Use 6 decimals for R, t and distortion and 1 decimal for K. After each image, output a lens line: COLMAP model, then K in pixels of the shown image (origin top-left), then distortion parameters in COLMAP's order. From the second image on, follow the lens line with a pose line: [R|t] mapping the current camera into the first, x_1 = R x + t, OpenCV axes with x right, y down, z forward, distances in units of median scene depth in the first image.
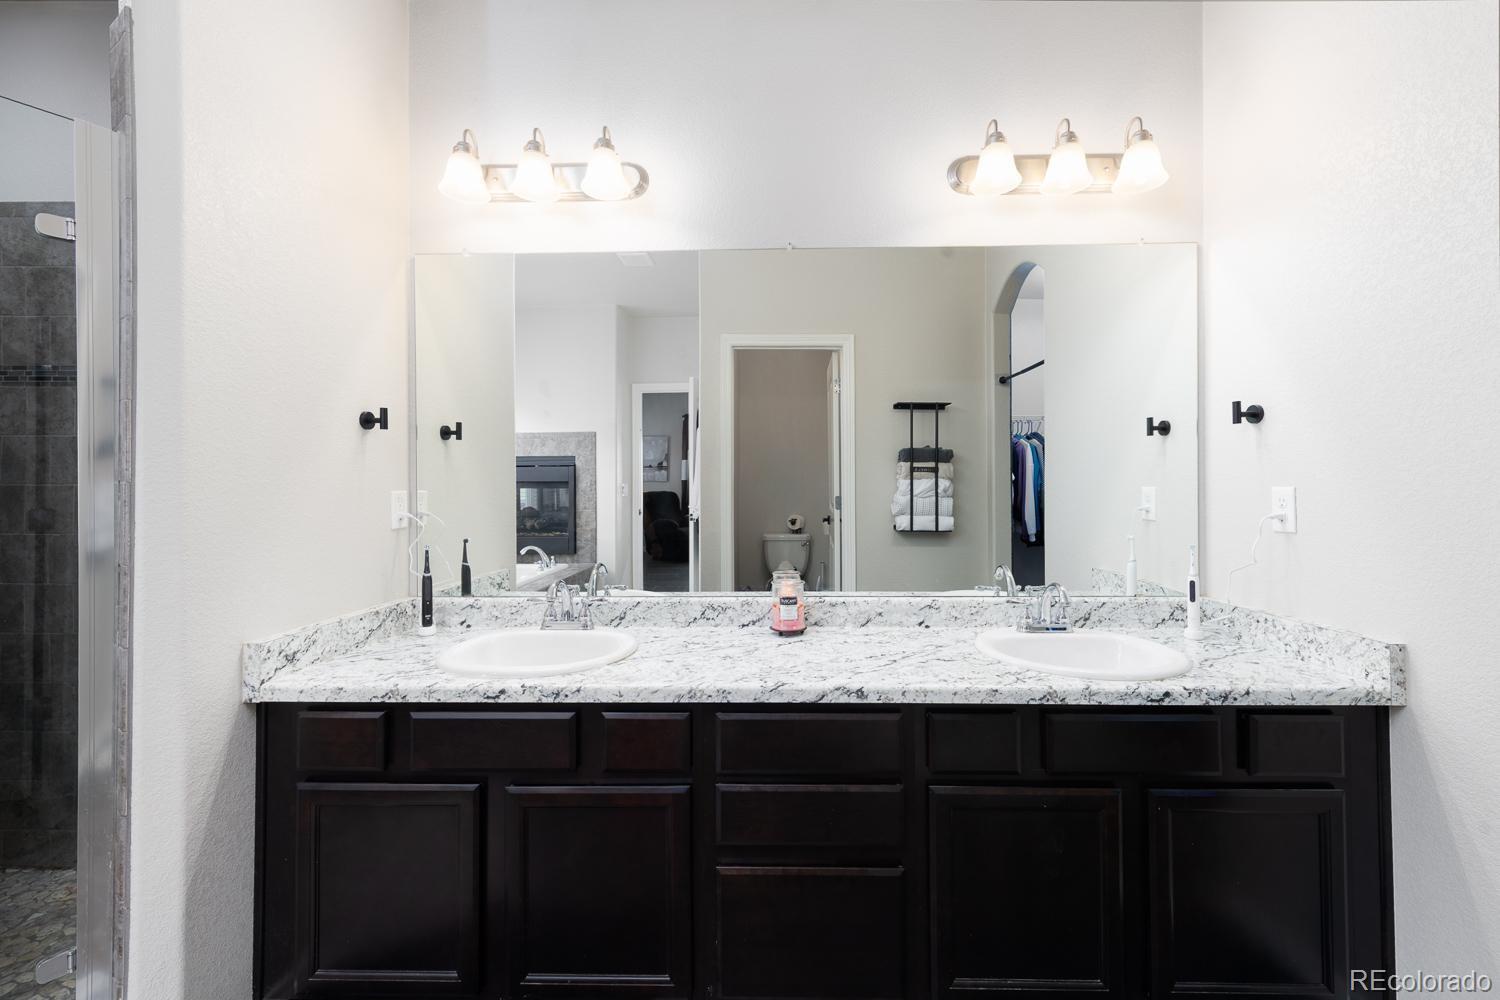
lens RADIAL K [[592.4, 0, 753.3], [0, 592.4, 488.3], [0, 0, 1]] dist [0.007570, -0.000331]
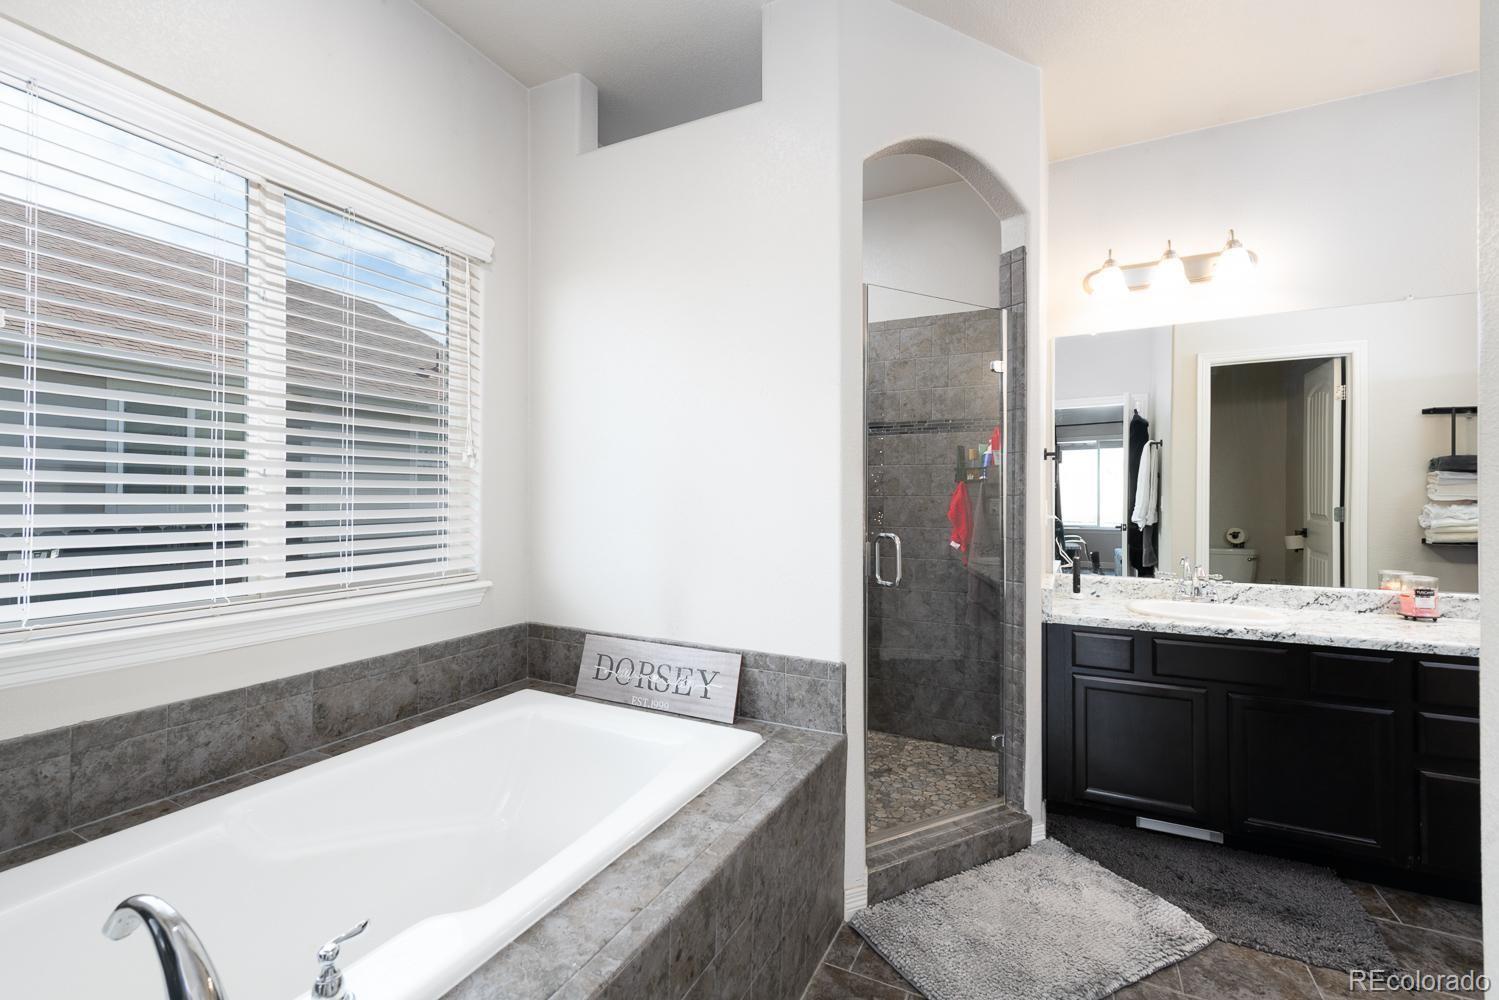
lens RADIAL K [[633.3, 0, 753.5], [0, 633.3, 506.7], [0, 0, 1]] dist [0.007288, -0.001150]
pose [[0.910989, 0.011170, -0.412280, -0.606915], [-0.006721, 0.999903, 0.012238, 0.010553], [0.412376, -0.008378, 0.910975, -0.683016]]
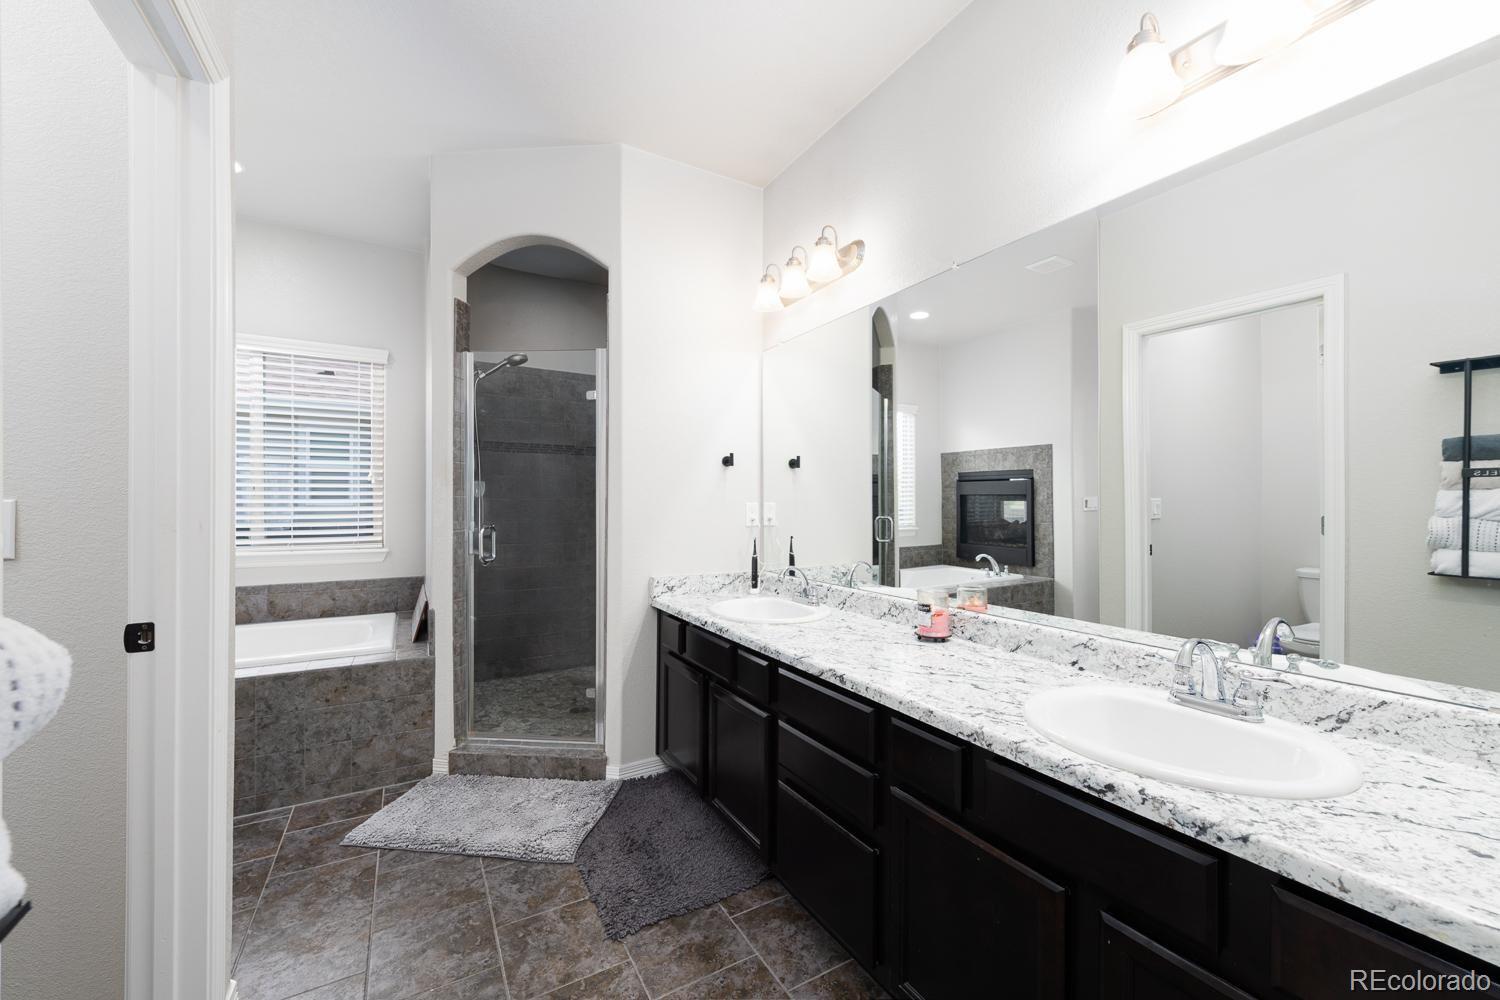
lens RADIAL K [[592.4, 0, 767.9], [0, 592.4, 499.1], [0, 0, 1]] dist [0.007570, -0.000331]
pose [[0.542555, 0.002857, -0.840016, 0.754276], [-0.005838, 0.999983, -0.000370, -0.002358], [0.840000, 0.005105, 0.542562, 0.176242]]
